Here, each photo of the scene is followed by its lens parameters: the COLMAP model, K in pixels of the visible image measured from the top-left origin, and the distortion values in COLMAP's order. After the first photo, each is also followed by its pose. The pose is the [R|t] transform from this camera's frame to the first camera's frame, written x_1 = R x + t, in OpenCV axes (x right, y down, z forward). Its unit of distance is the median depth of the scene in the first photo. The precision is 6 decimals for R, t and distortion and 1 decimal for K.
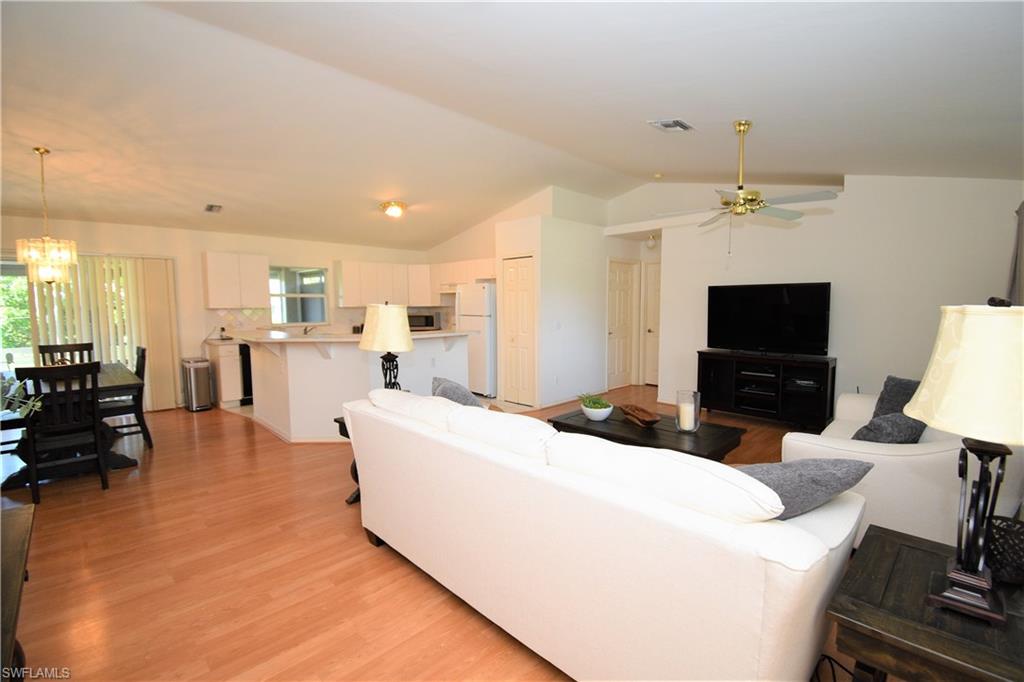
lens RADIAL K [[454.9, 0, 512.3], [0, 454.9, 335.7], [0, 0, 1]] dist [0.001170, -0.001321]
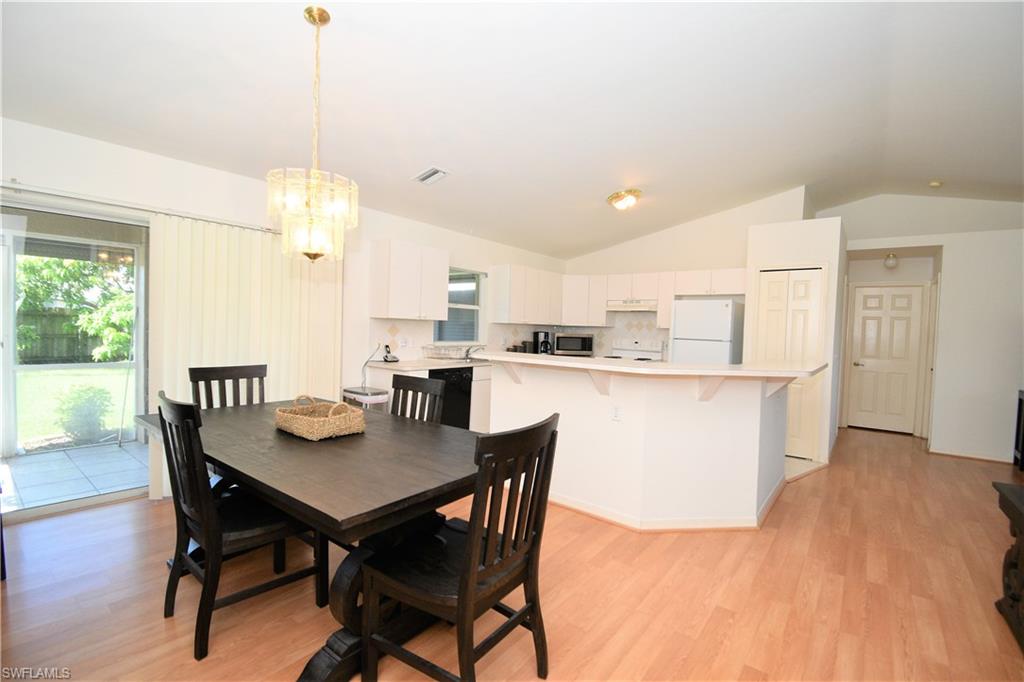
lens RADIAL K [[454.9, 0, 516.8], [0, 454.9, 341.3], [0, 0, 1]] dist [0.001170, -0.001321]
pose [[0.986495, 0.032882, 0.160457, -0.550559], [-0.025414, 0.998506, -0.048379, 0.004892], [-0.161808, 0.043647, 0.985856, 0.281095]]
